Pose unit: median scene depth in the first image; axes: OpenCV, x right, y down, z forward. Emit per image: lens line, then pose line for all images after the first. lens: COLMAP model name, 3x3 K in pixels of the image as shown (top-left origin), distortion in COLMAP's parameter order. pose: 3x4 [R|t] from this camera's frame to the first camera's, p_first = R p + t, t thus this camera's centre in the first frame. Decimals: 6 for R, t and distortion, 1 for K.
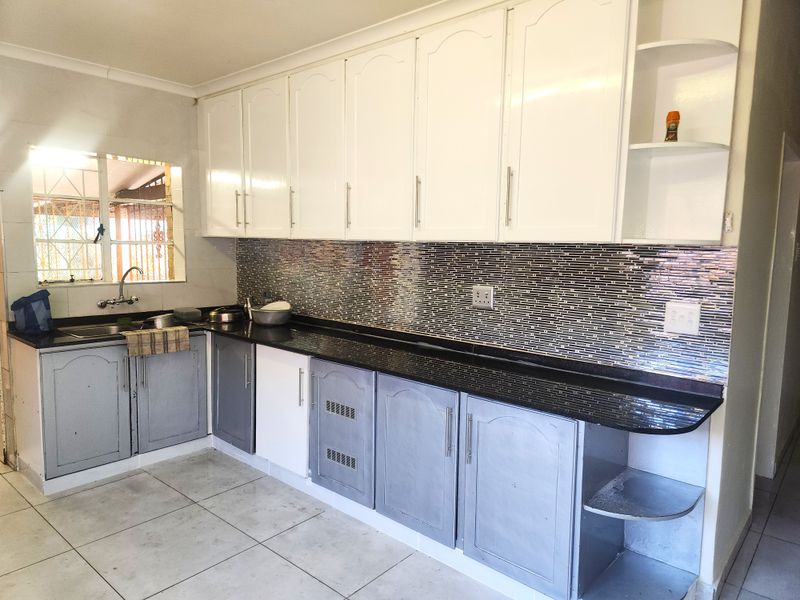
lens RADIAL K [[531.7, 0, 400.0], [0, 531.7, 300.0], [0, 0, 1]] dist [0.082497, -0.073844]
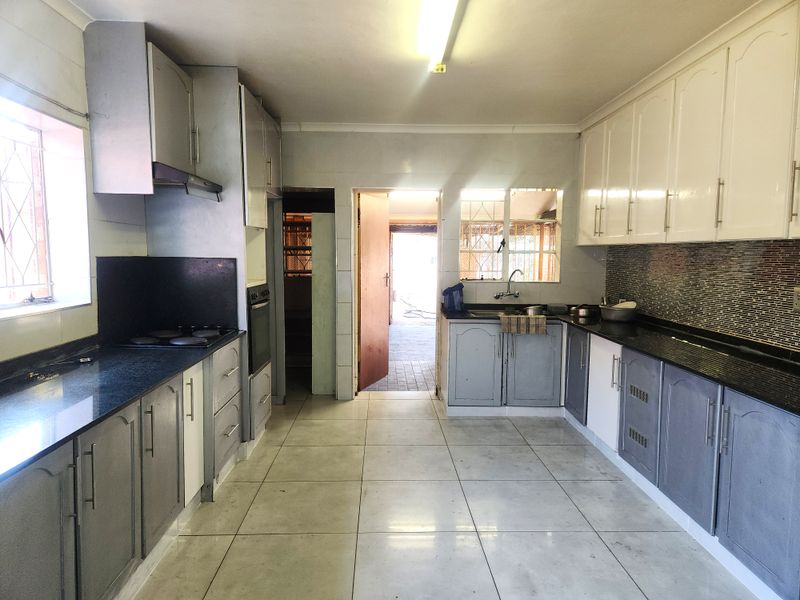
lens RADIAL K [[531.7, 0, 400.0], [0, 531.7, 300.0], [0, 0, 1]] dist [0.082497, -0.073844]
pose [[0.677332, 0.049842, -0.733987, 0.402660], [-0.070792, 0.997488, 0.002407, 0.045045], [0.732263, 0.050331, 0.679159, -0.160009]]
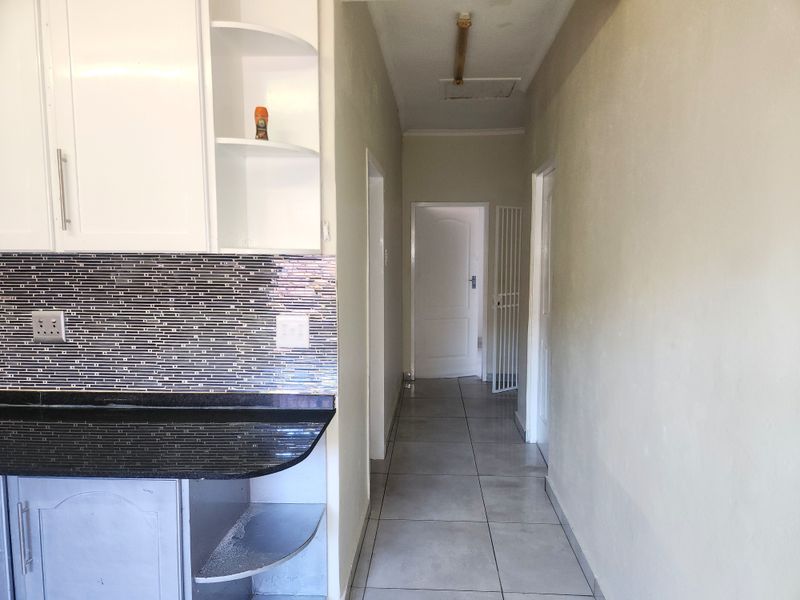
lens RADIAL K [[526.6, 0, 417.5], [0, 526.6, 301.7], [0, 0, 1]] dist [0.069634, -0.070160]
pose [[0.776346, -0.073520, 0.626004, 0.098074], [0.075223, 0.996883, 0.023789, -0.020189], [-0.625802, 0.028621, 0.779457, 0.119449]]
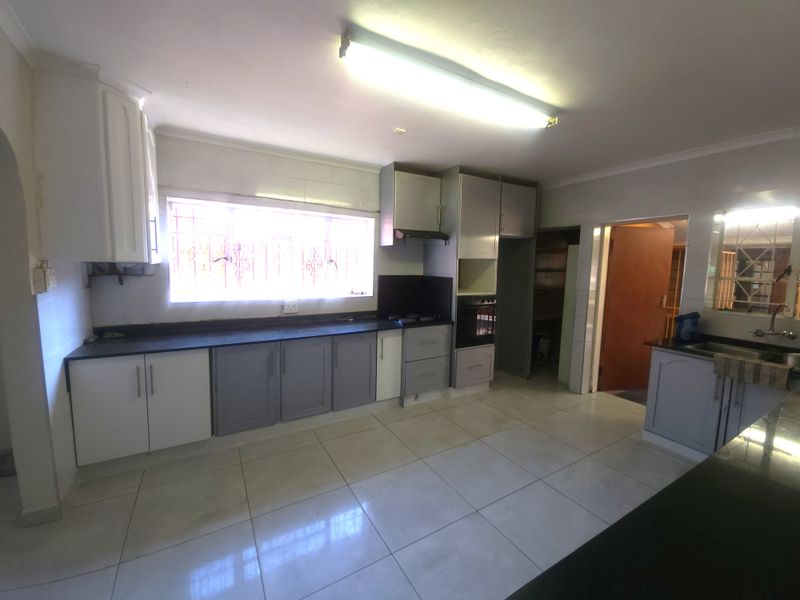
lens RADIAL K [[323.0, 0, 396.6], [0, 323.0, 293.8], [0, 0, 1]] dist [0.000979, -0.000081]
pose [[-0.320740, 0.059009, -0.945327, 0.505213], [-0.124721, 0.986736, 0.103910, -0.071967], [0.938920, 0.151230, -0.309126, 0.648024]]
